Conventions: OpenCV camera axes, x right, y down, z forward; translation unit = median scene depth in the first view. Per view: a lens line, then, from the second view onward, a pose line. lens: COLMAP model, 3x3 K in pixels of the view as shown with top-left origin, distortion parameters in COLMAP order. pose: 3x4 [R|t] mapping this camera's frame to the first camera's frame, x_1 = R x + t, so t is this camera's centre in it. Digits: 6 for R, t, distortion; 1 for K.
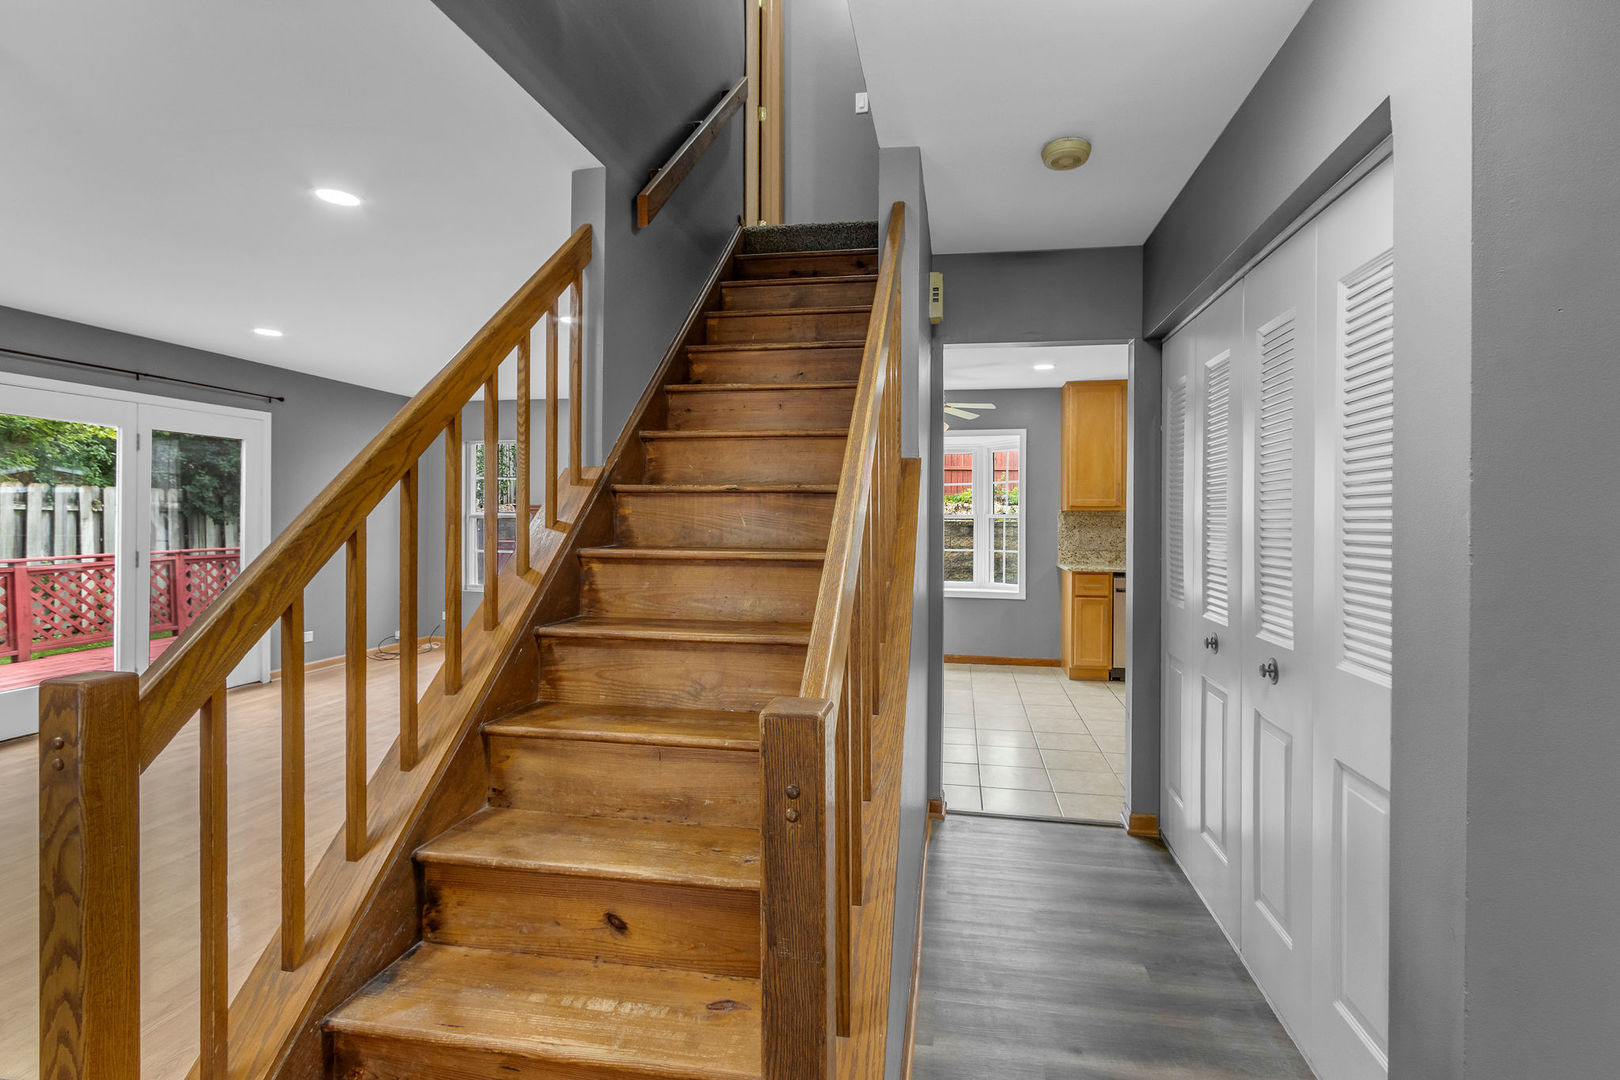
lens RADIAL K [[758.4, 0, 843.1], [0, 758.4, 519.2], [0, 0, 1]] dist [0.003062, -0.002654]
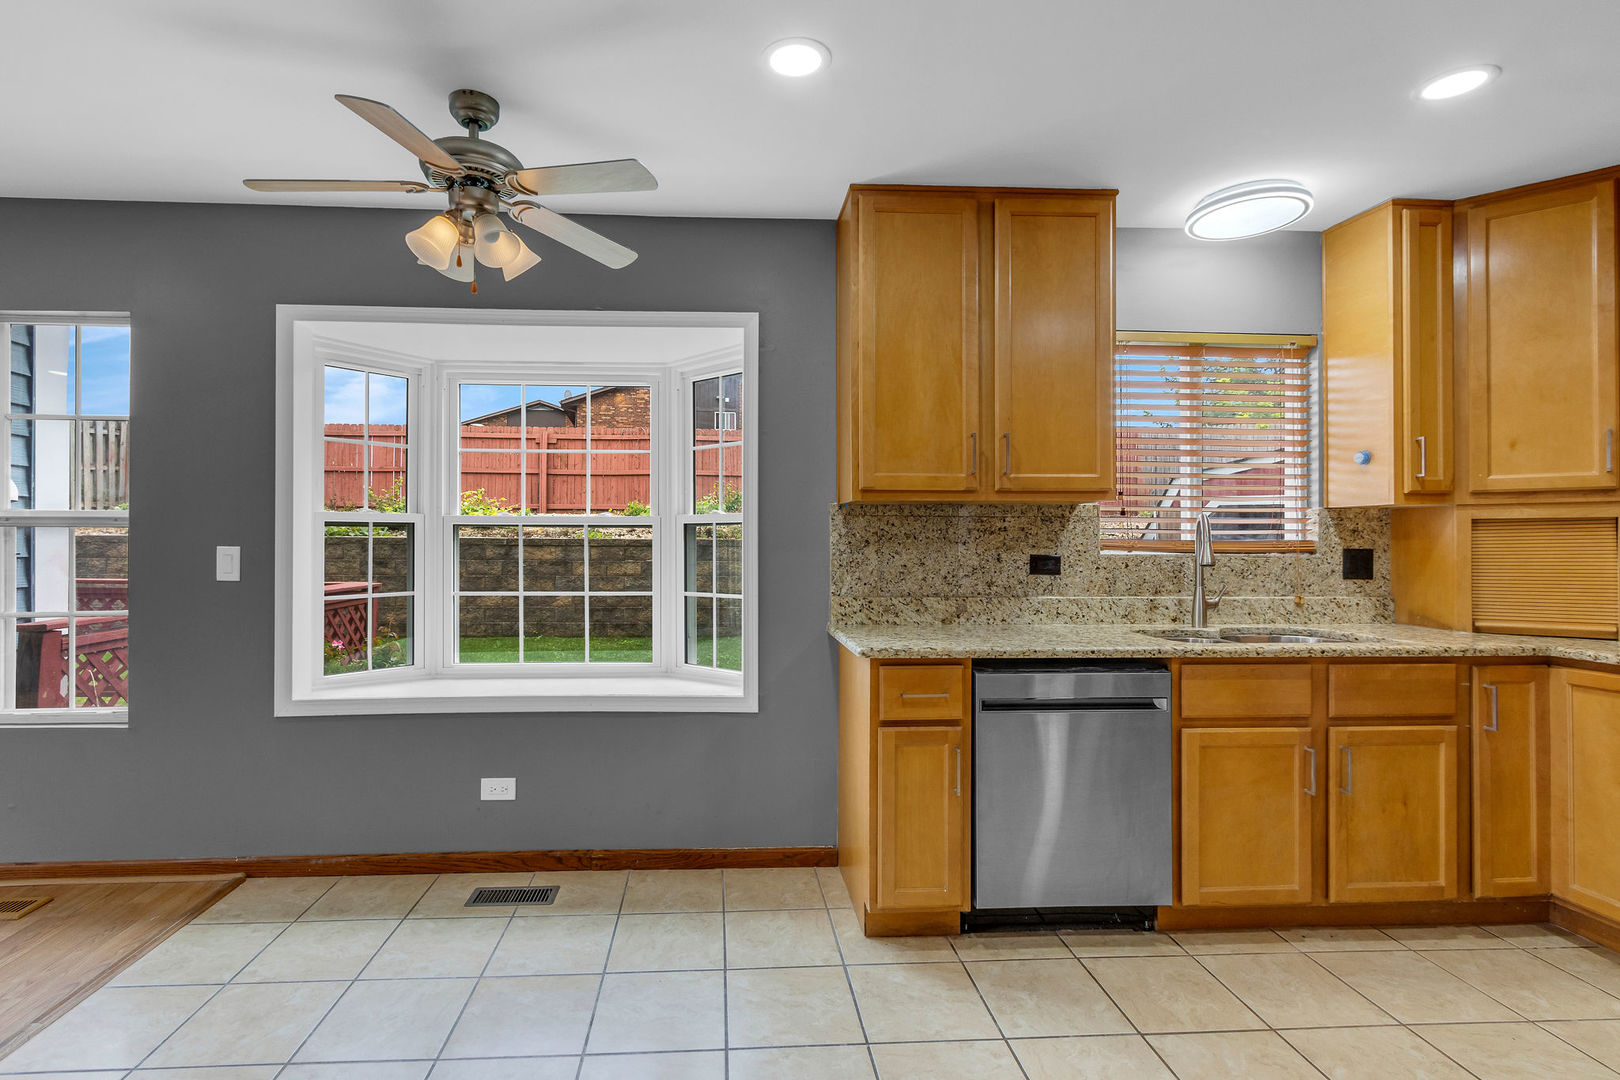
lens RADIAL K [[784.3, 0, 780.1], [0, 784.3, 536.1], [0, 0, 1]] dist [0.000216, -0.000139]
pose [[0.973499, 0.000491, 0.228690, 0.151301], [0.000992, 0.999979, -0.006370, 0.009778], [-0.228688, 0.006428, 0.973479, 0.565514]]
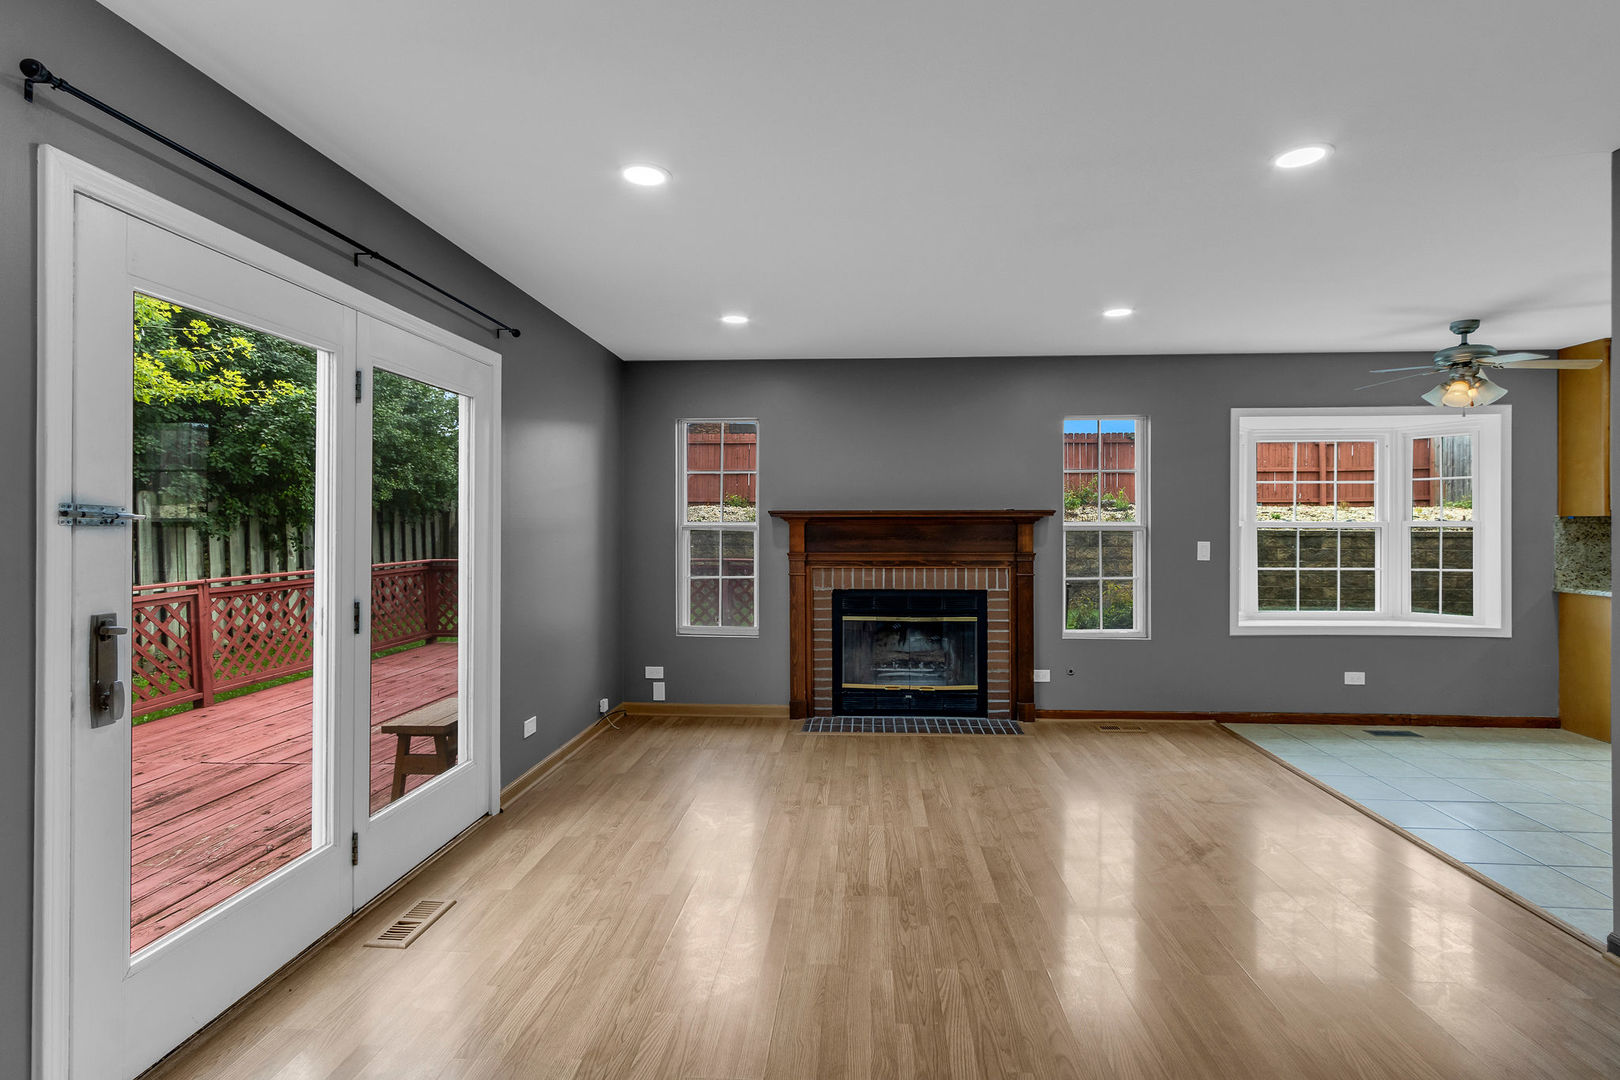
lens RADIAL K [[758.4, 0, 827.1], [0, 758.4, 529.3], [0, 0, 1]] dist [0.003062, -0.002654]
pose [[0.994392, -0.005750, 0.105605, -0.492576], [0.005470, 0.999981, 0.002937, -0.004411], [-0.105620, -0.002342, 0.994404, 0.339401]]
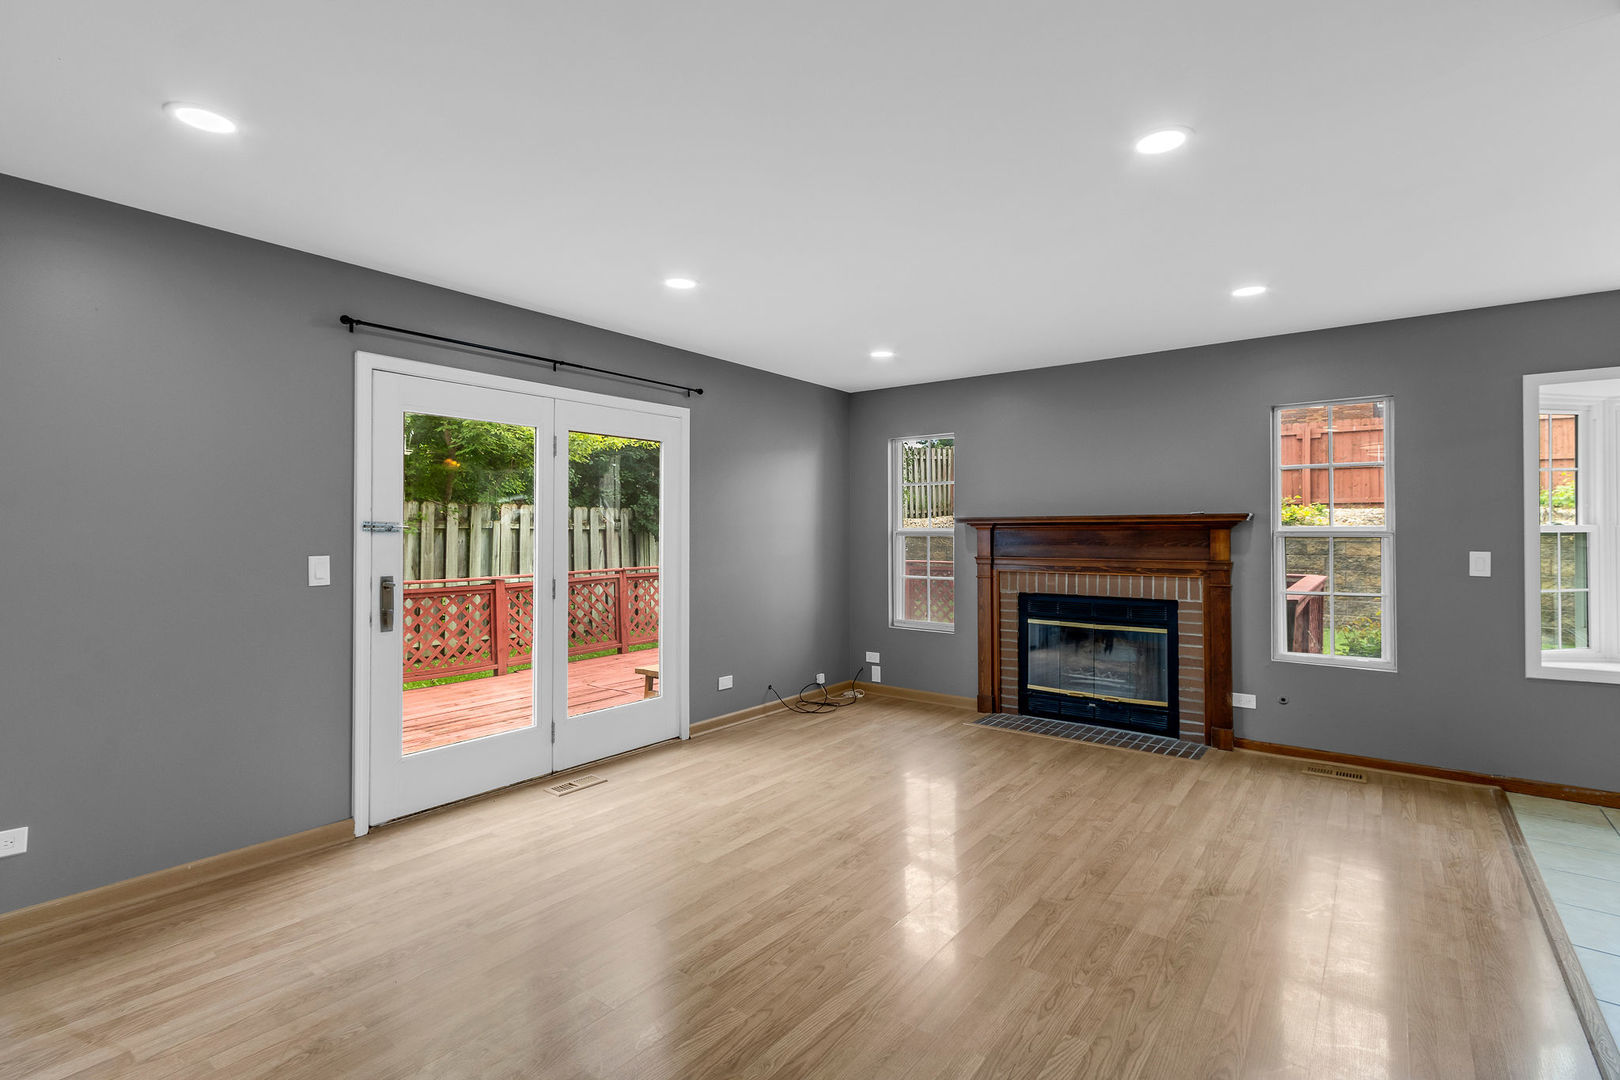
lens RADIAL K [[758.4, 0, 829.4], [0, 758.4, 525.0], [0, 0, 1]] dist [0.003062, -0.002654]
pose [[0.884061, -0.009878, -0.467267, -0.209953], [0.004849, 0.999917, -0.011965, -0.003405], [0.467346, 0.008312, 0.884035, 0.305466]]
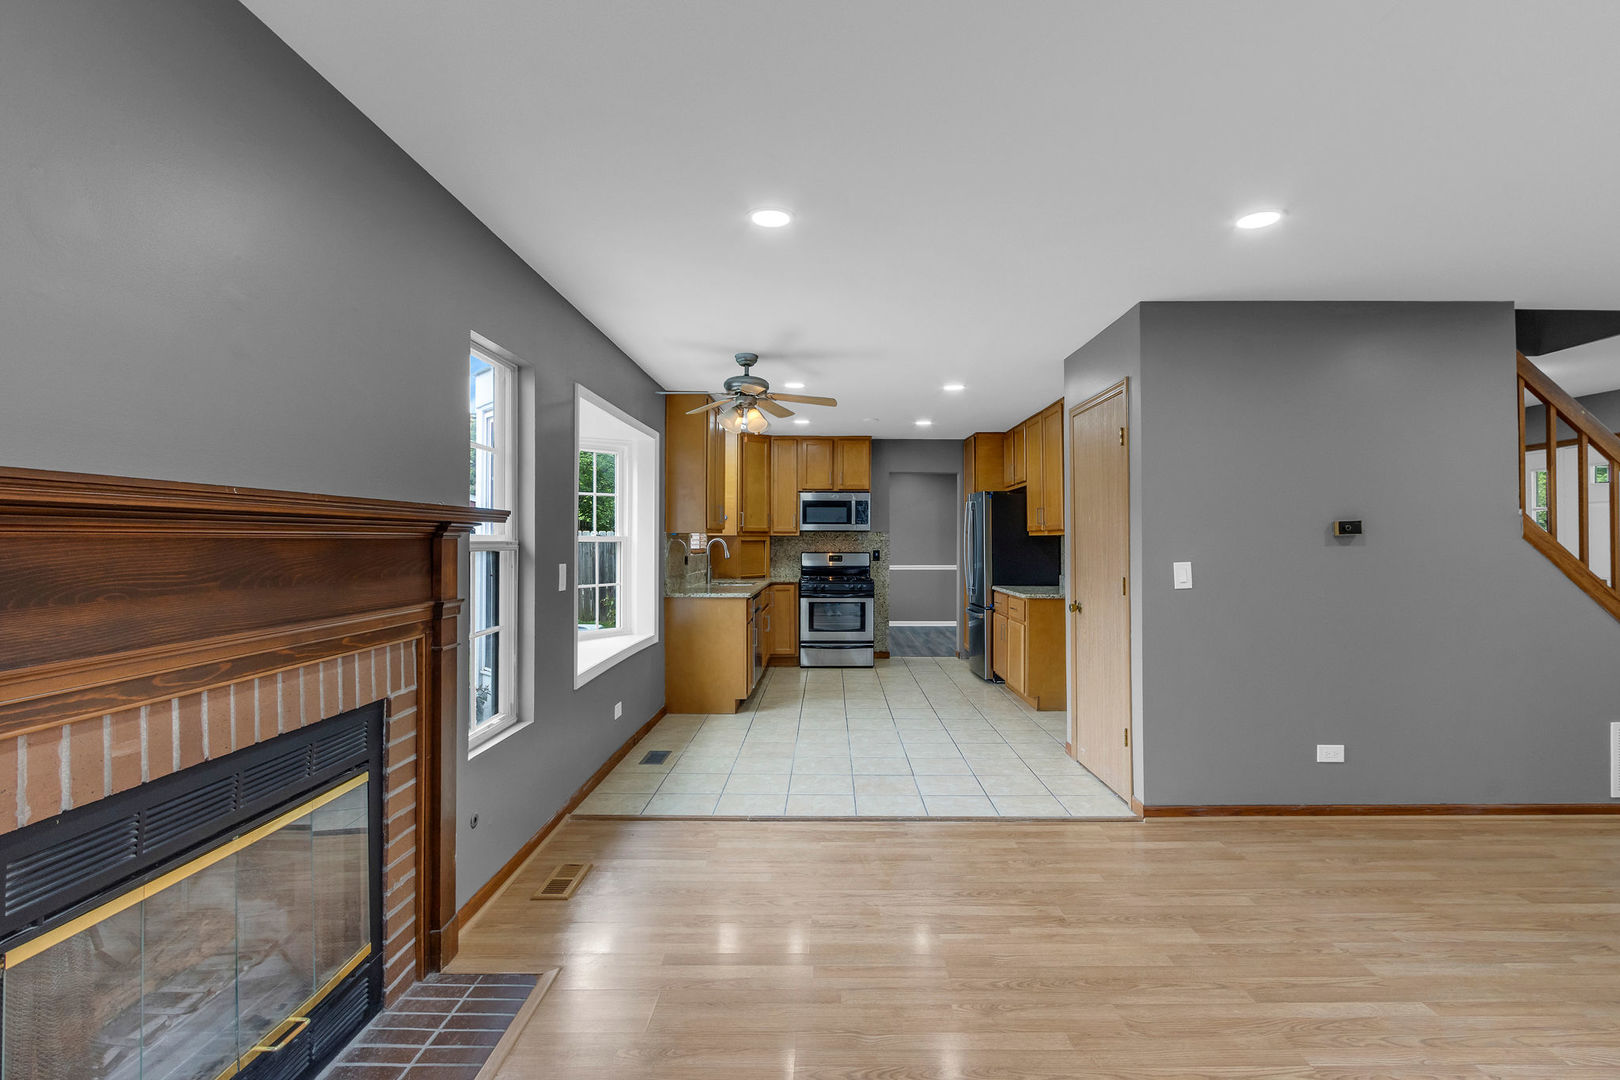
lens RADIAL K [[758.4, 0, 822.7], [0, 758.4, 535.8], [0, 0, 1]] dist [0.003062, -0.002654]
pose [[-0.152832, 0.002368, 0.988249, -0.590358], [0.003809, 0.999991, -0.001807, -0.006047], [-0.988245, 0.003488, -0.152840, 0.945986]]
